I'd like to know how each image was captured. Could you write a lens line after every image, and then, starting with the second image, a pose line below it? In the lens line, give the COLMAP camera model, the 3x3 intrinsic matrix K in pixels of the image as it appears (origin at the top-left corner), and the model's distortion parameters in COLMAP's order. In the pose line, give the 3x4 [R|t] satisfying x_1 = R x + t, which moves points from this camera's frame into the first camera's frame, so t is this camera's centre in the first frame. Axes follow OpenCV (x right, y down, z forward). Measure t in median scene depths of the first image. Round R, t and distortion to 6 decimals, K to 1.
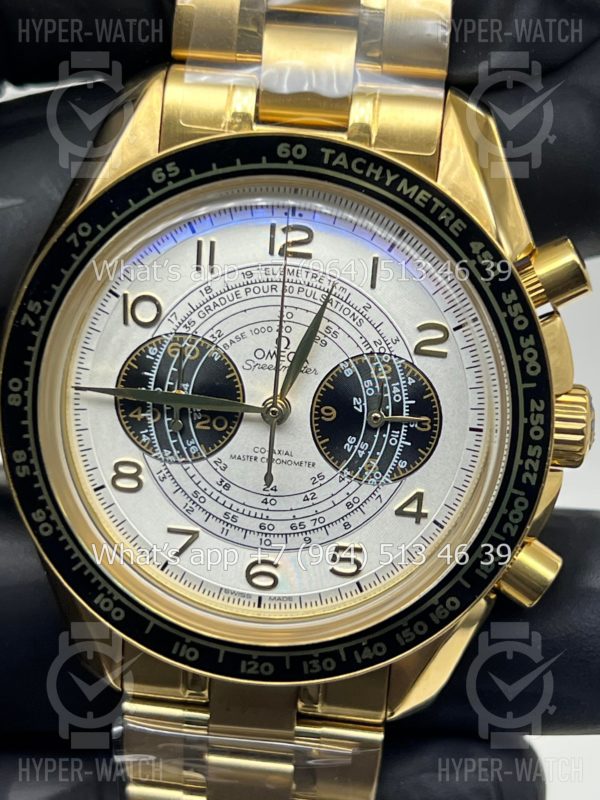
lens RADIAL K [[1953.9, 0, 304.5], [0, 1953.9, 398.8], [0, 0, 1]] dist [0.194829, 0.000000]
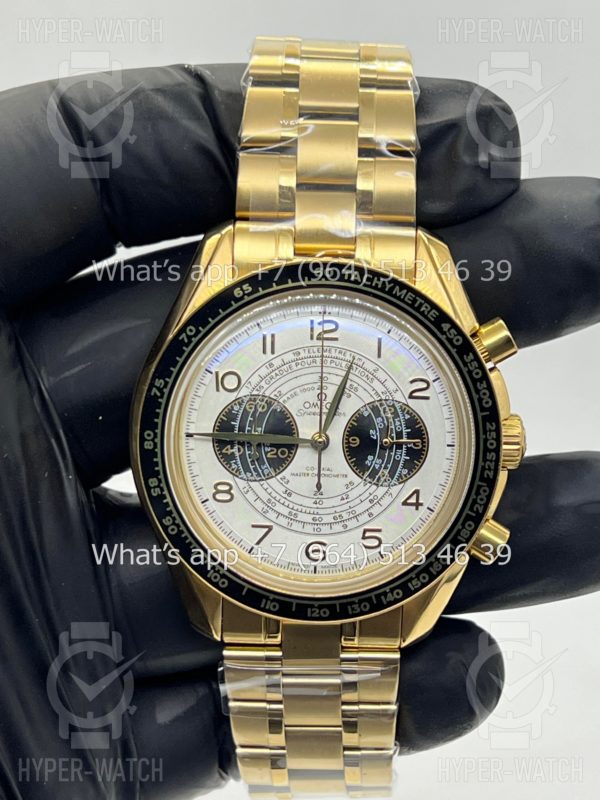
lens RADIAL K [[1953.9, 0, 298.0], [0, 1953.9, 397.2], [0, 0, 1]] dist [0.194829, 0.000000]
pose [[0.994727, -0.058980, 0.083907, -0.157629], [0.064352, 0.995947, -0.062836, 0.066189], [-0.079861, 0.067904, 0.994490, -0.517015]]
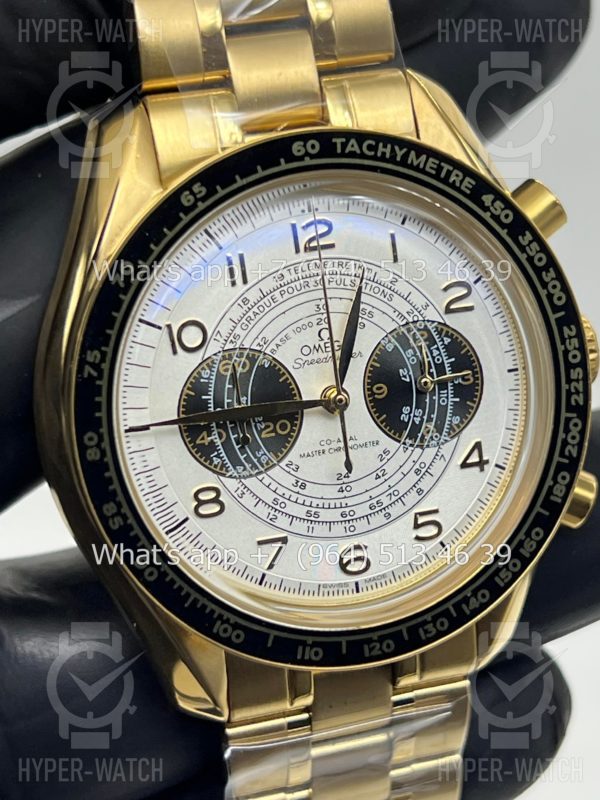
lens RADIAL K [[1953.9, 0, 298.0], [0, 1953.9, 407.6], [0, 0, 1]] dist [0.194829, 0.000000]
pose [[0.907058, -0.244732, 0.342568, -0.385675], [0.260087, 0.965585, 0.001154, 0.003653], [-0.331061, 0.088051, 0.939492, 0.039899]]
